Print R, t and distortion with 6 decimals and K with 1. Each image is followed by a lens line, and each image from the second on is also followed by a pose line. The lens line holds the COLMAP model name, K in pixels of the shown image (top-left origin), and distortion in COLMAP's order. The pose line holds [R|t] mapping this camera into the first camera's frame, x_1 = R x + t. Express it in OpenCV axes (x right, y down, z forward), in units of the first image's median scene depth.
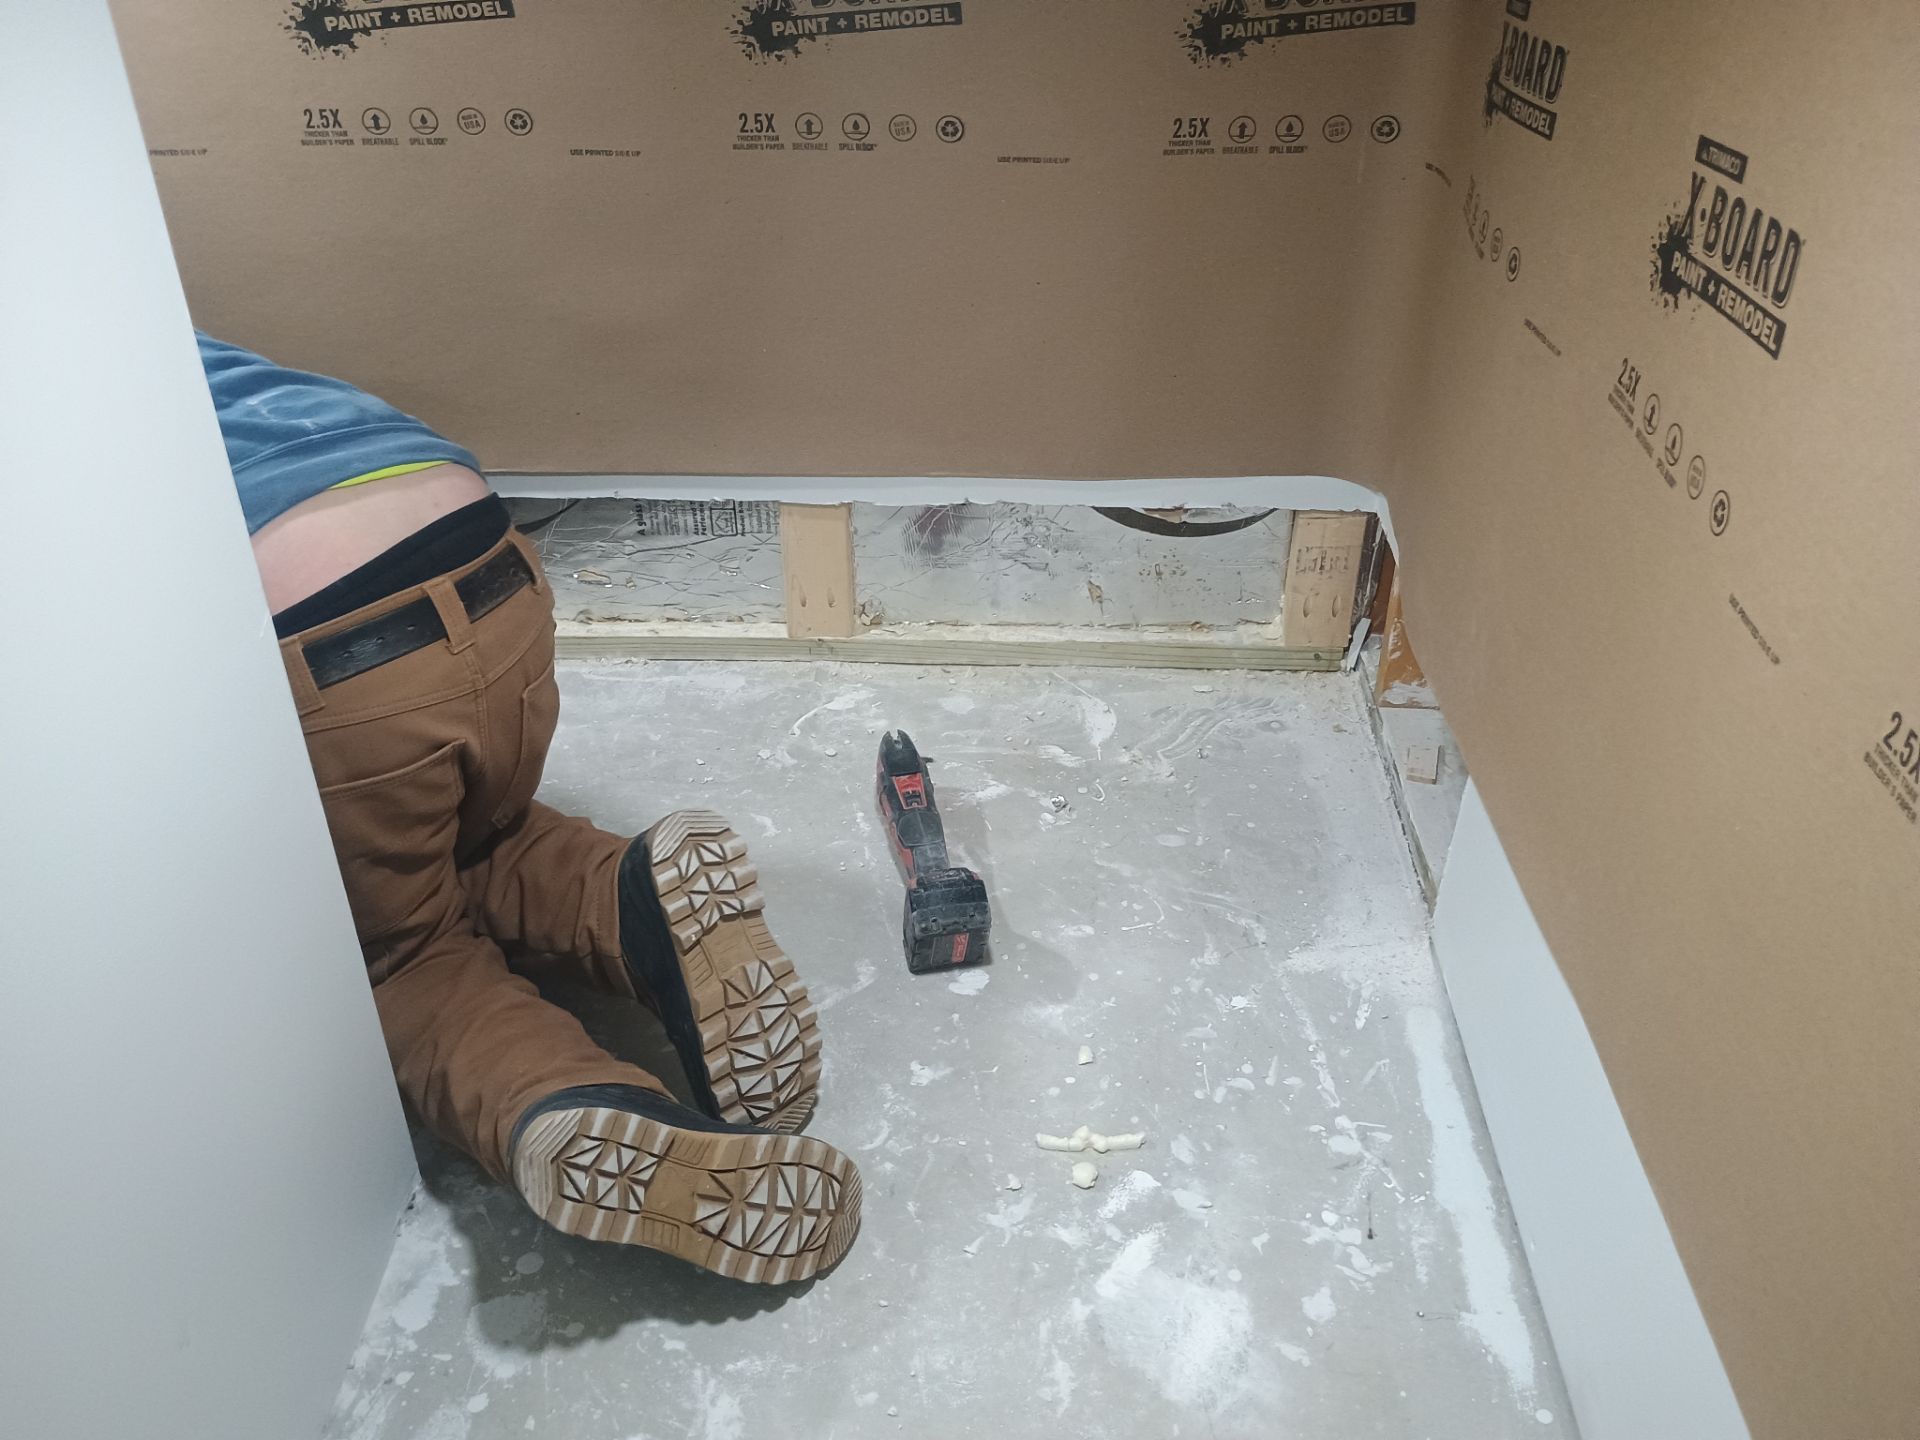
lens RADIAL K [[1605.6, 0, 968.0], [0, 1605.6, 774.6], [0, 0, 1]] dist [0.069680, -0.068282]
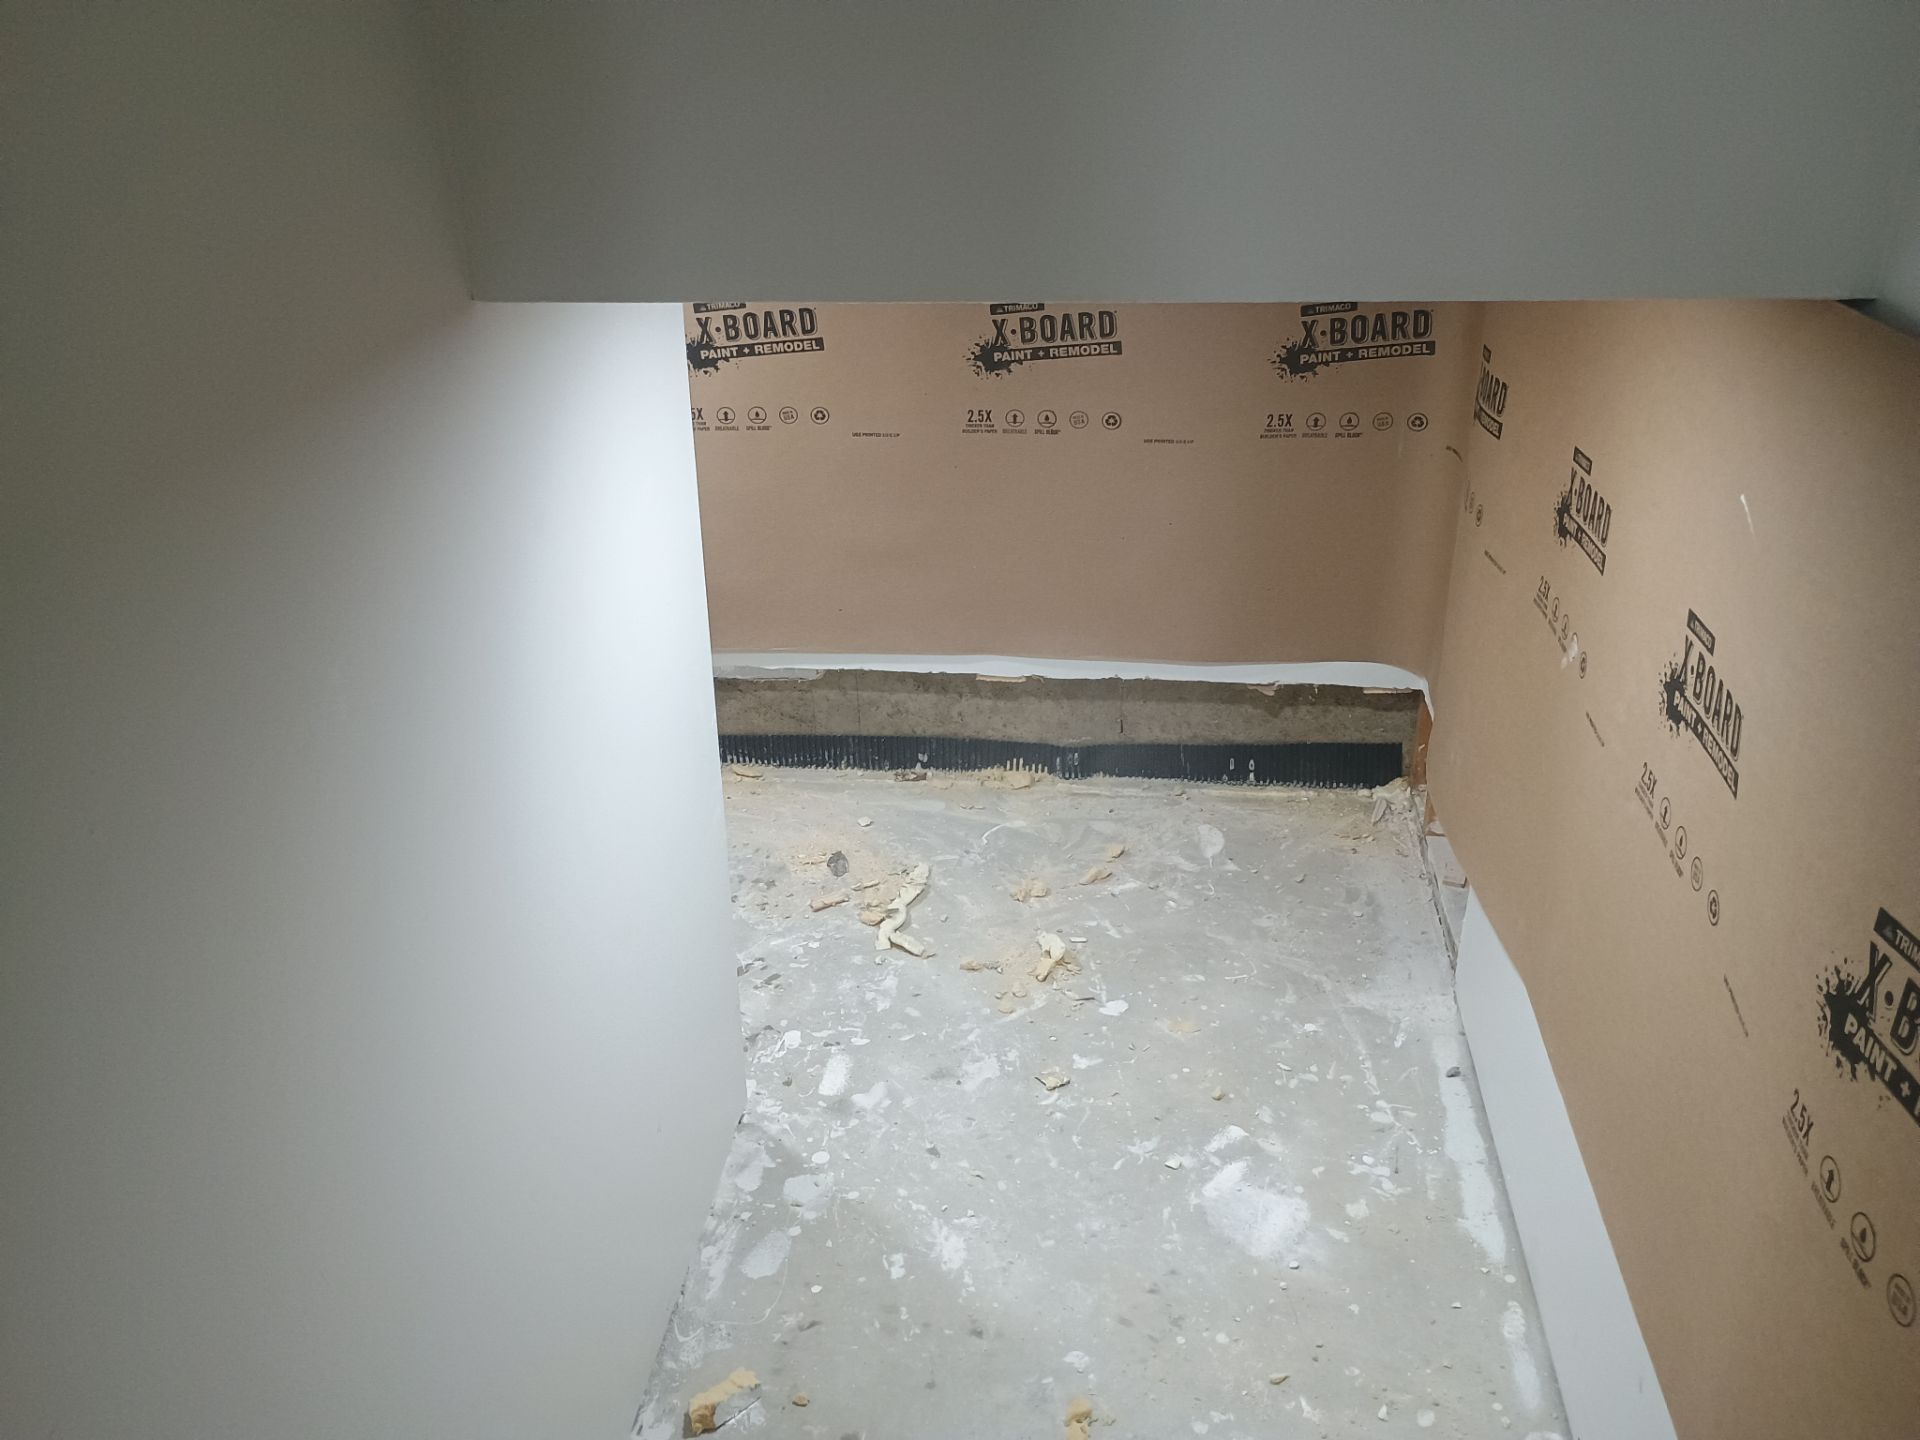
lens RADIAL K [[1605.6, 0, 968.0], [0, 1605.6, 774.6], [0, 0, 1]] dist [0.069680, -0.068282]
pose [[0.996964, 0.022442, -0.074556, -0.029756], [-0.032198, 0.990680, -0.132351, 0.134950], [0.070891, 0.134350, 0.988395, -0.476832]]
